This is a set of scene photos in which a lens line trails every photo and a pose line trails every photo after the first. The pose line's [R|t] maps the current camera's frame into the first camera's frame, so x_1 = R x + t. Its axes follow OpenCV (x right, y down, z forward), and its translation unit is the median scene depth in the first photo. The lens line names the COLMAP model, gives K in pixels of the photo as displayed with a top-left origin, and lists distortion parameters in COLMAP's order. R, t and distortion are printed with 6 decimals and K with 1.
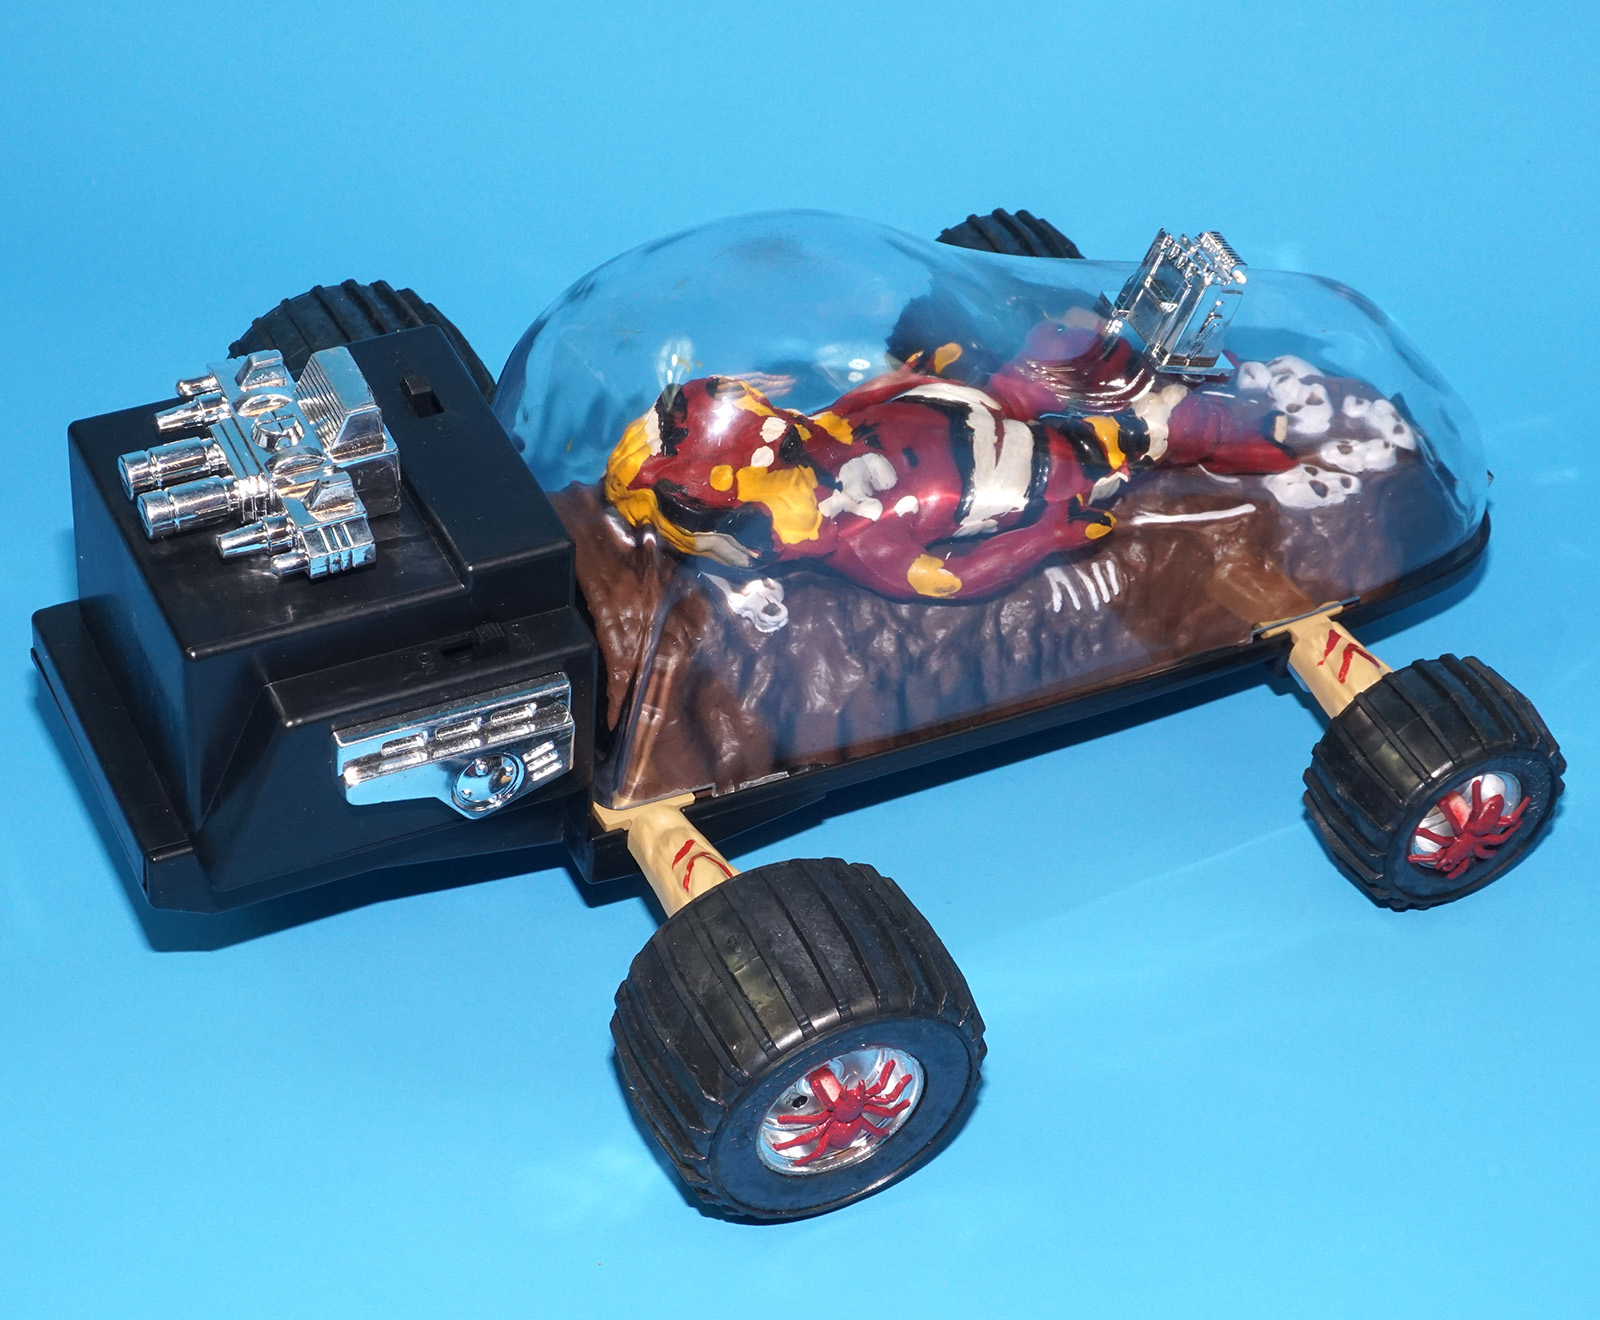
lens RADIAL K [[3457.2, 0, 835.1], [0, 3457.2, 659.5], [0, 0, 1]] dist [-0.043592, 0.267446]
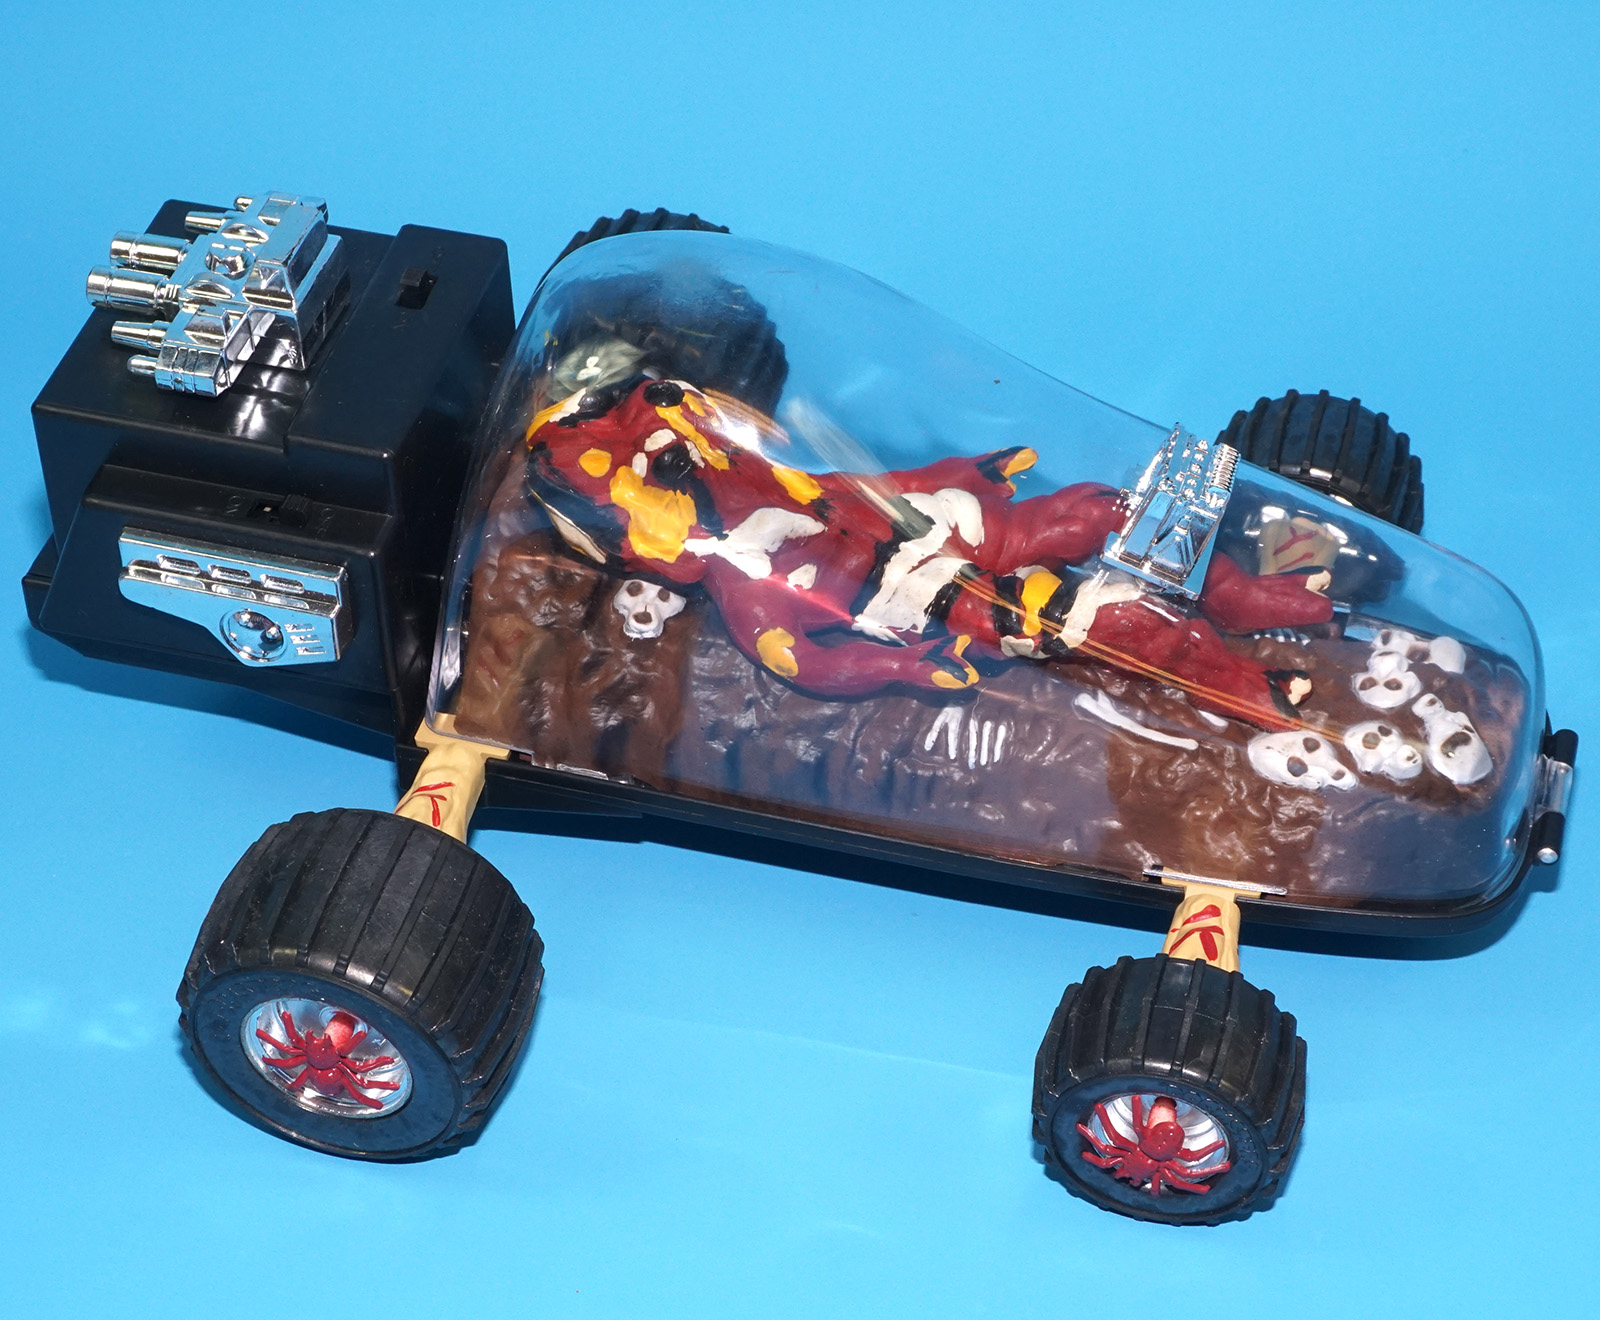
lens RADIAL K [[3457.2, 0, 835.1], [0, 3457.2, 659.5], [0, 0, 1]] dist [-0.043592, 0.267446]
pose [[0.756800, 0.400301, -0.516732, 0.551328], [-0.401380, 0.908540, 0.115969, -0.143141], [0.515894, 0.119640, 0.848256, 0.181865]]
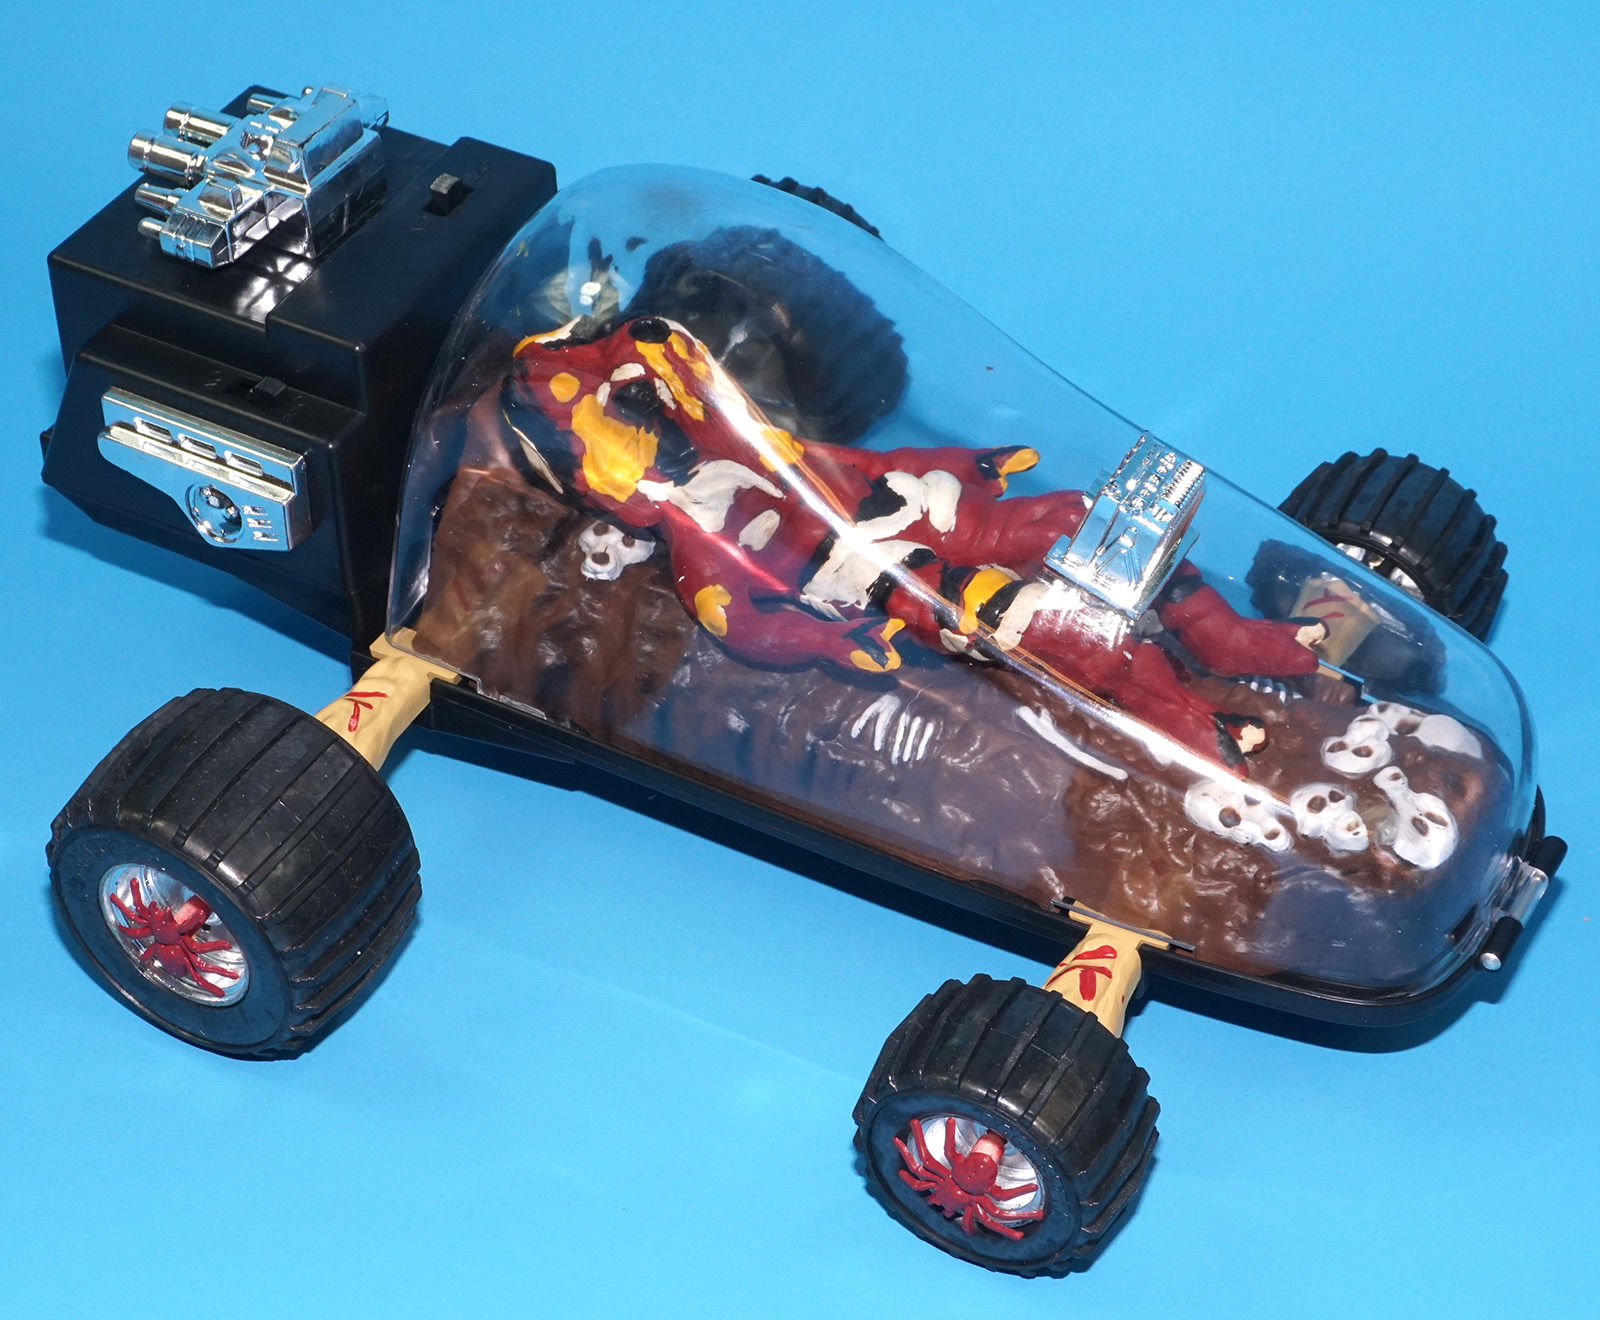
lens RADIAL K [[3457.2, 0, 835.1], [0, 3457.2, 659.5], [0, 0, 1]] dist [-0.043592, 0.267446]
pose [[0.574230, 0.486173, -0.658708, 0.680103], [-0.519420, 0.838262, 0.165891, -0.187554], [0.632821, 0.246886, 0.733883, 0.337646]]
